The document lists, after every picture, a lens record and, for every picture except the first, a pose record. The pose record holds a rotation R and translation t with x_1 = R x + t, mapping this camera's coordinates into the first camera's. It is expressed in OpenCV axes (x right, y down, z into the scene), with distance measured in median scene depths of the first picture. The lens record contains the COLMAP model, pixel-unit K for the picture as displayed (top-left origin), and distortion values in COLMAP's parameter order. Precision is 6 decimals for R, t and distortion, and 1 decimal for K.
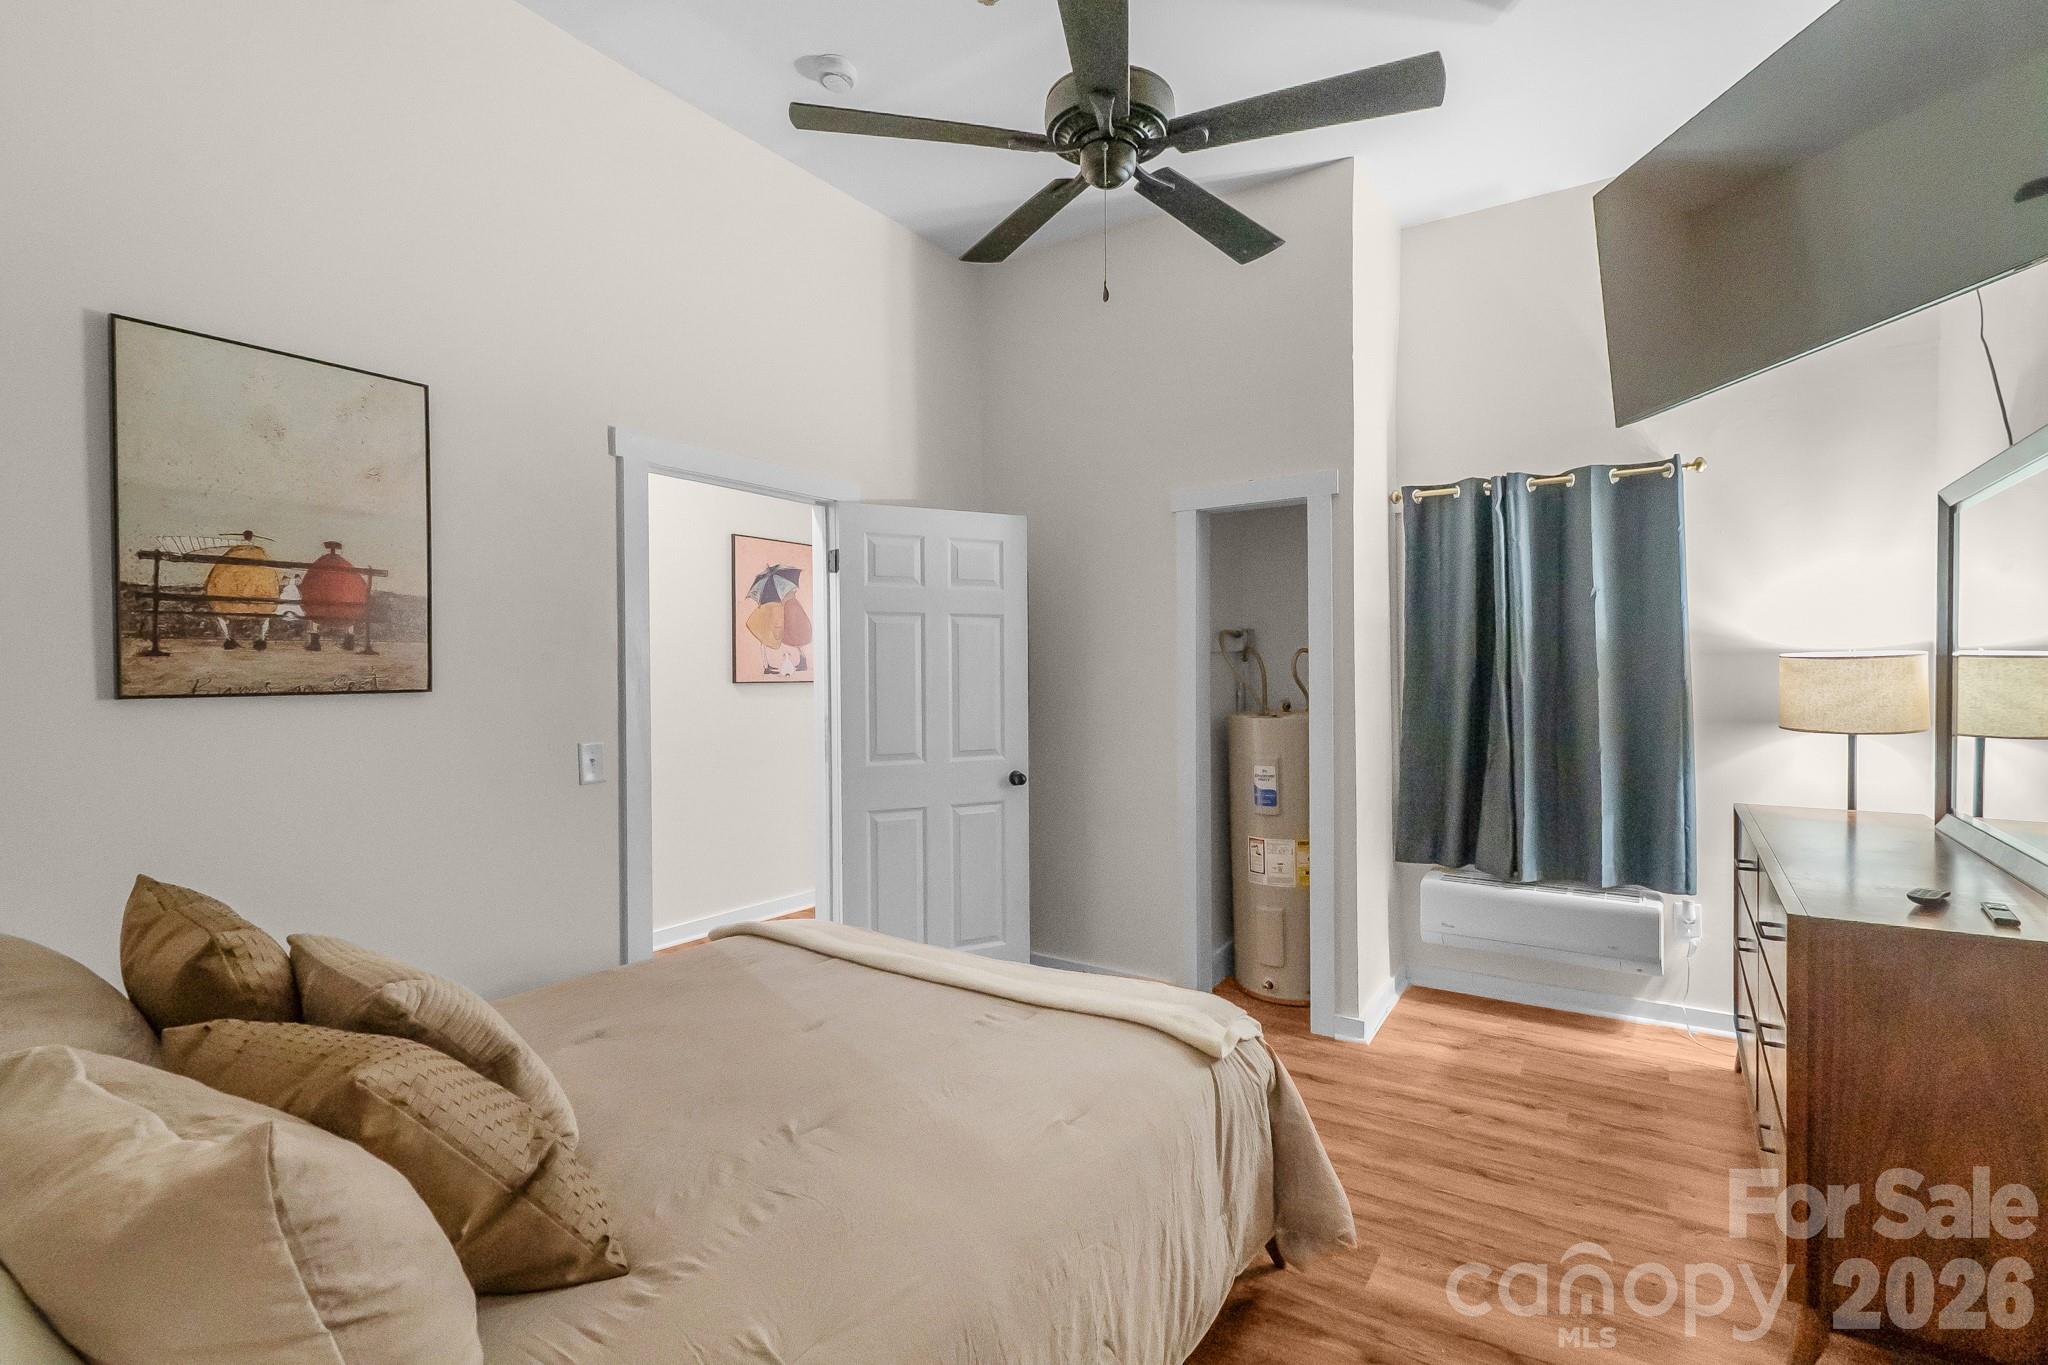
lens RADIAL K [[943.4, 0, 1042.9], [0, 943.4, 671.8], [0, 0, 1]] dist [0.003311, -0.002424]
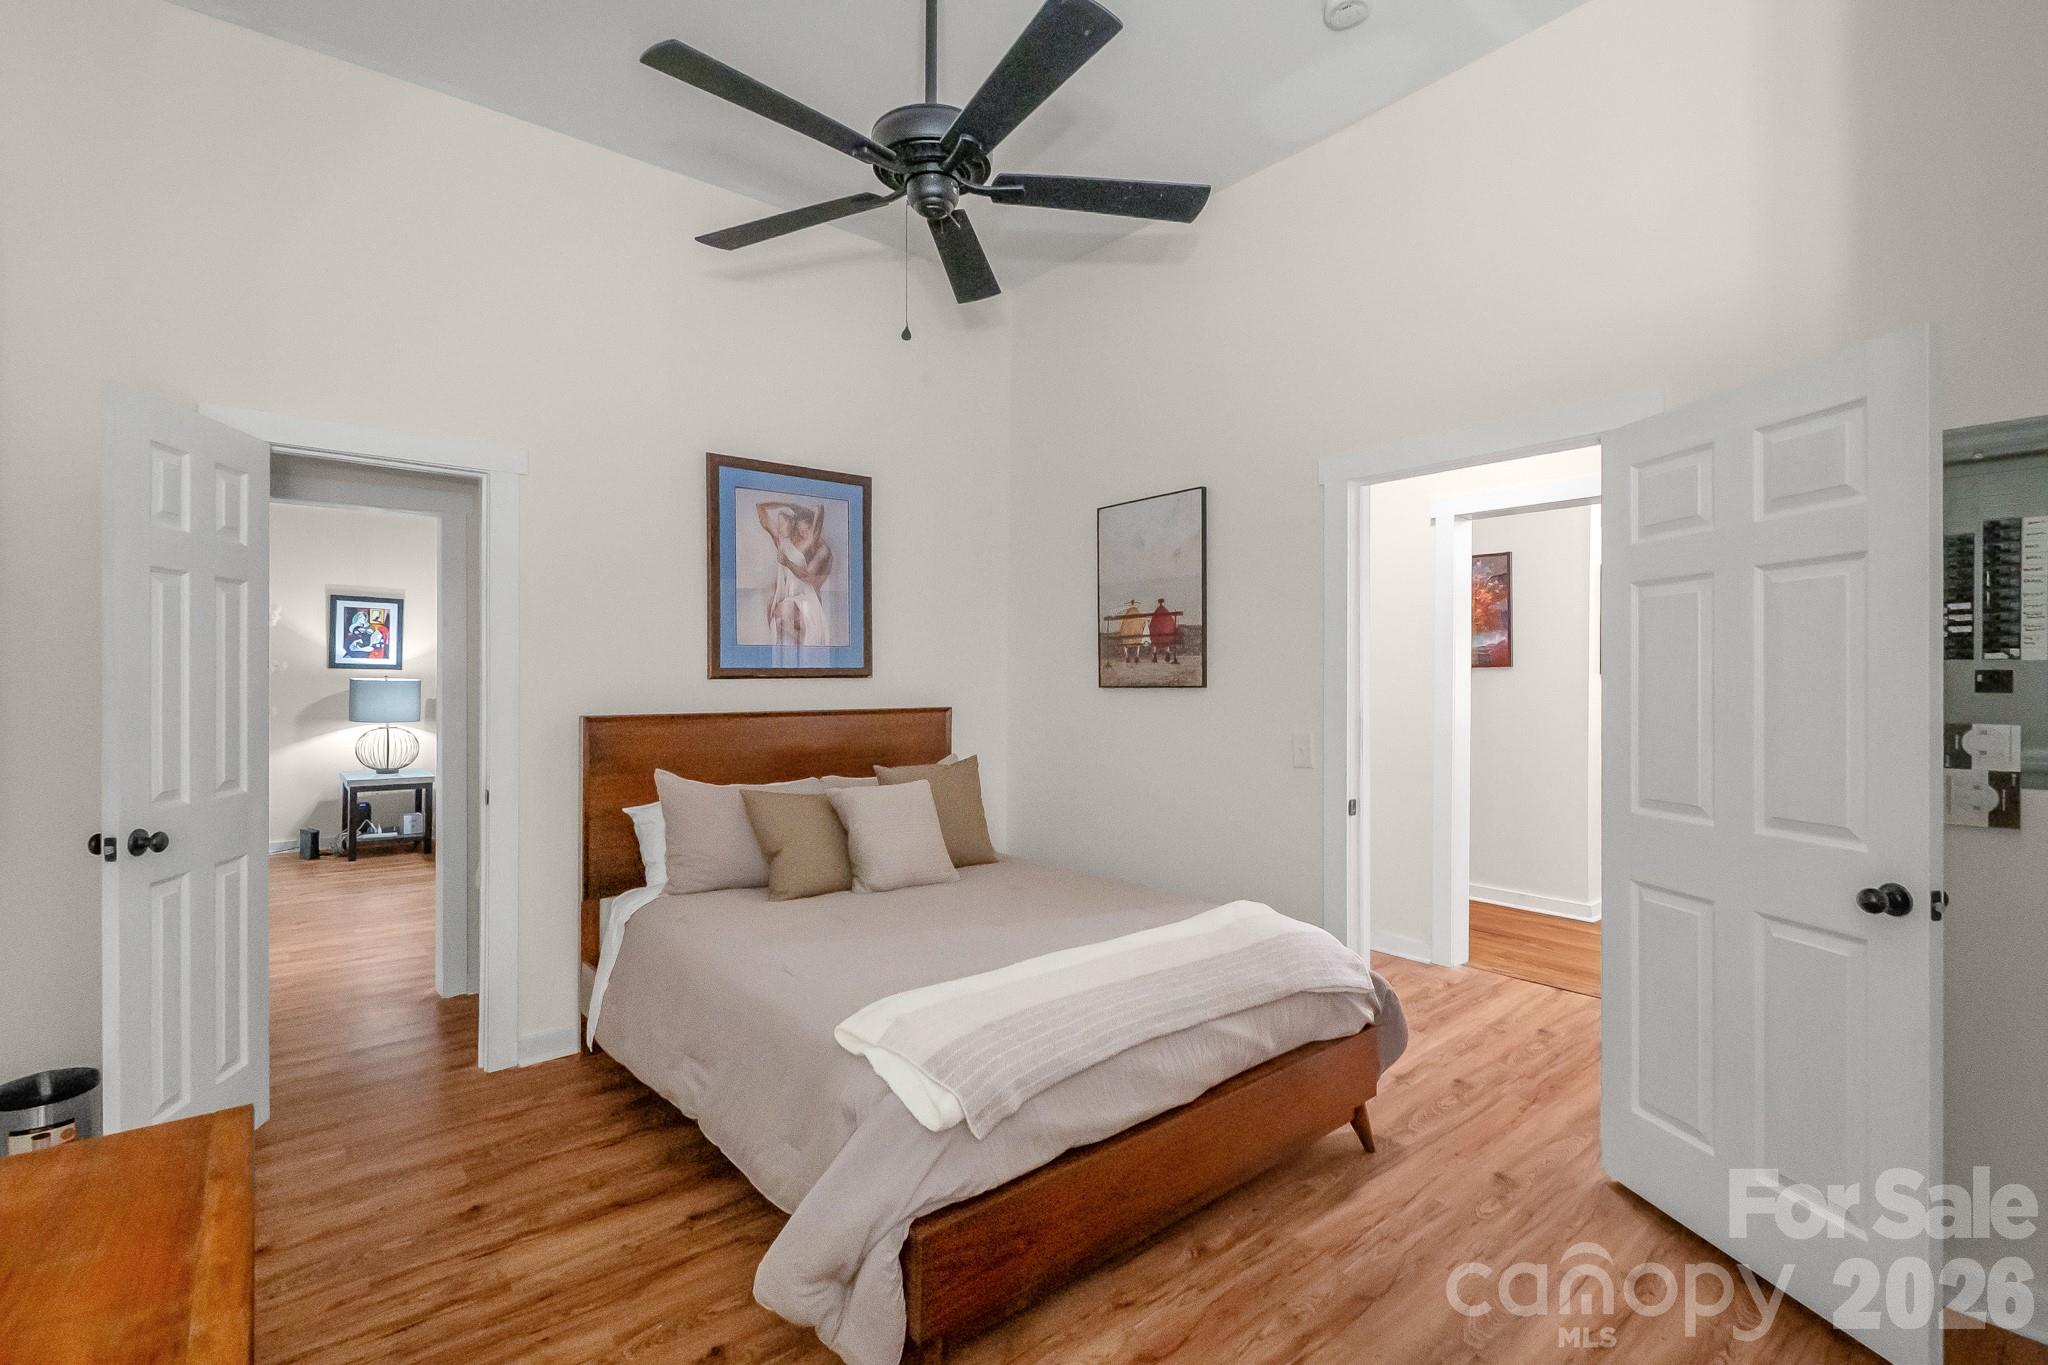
lens RADIAL K [[943.4, 0, 1025.7], [0, 943.4, 683.7], [0, 0, 1]] dist [0.003311, -0.002424]
pose [[-0.308776, -0.000598, -0.951135, 0.976013], [-0.006247, 0.999980, 0.001399, 0.016134], [0.951114, 0.006374, -0.308773, 1.323249]]
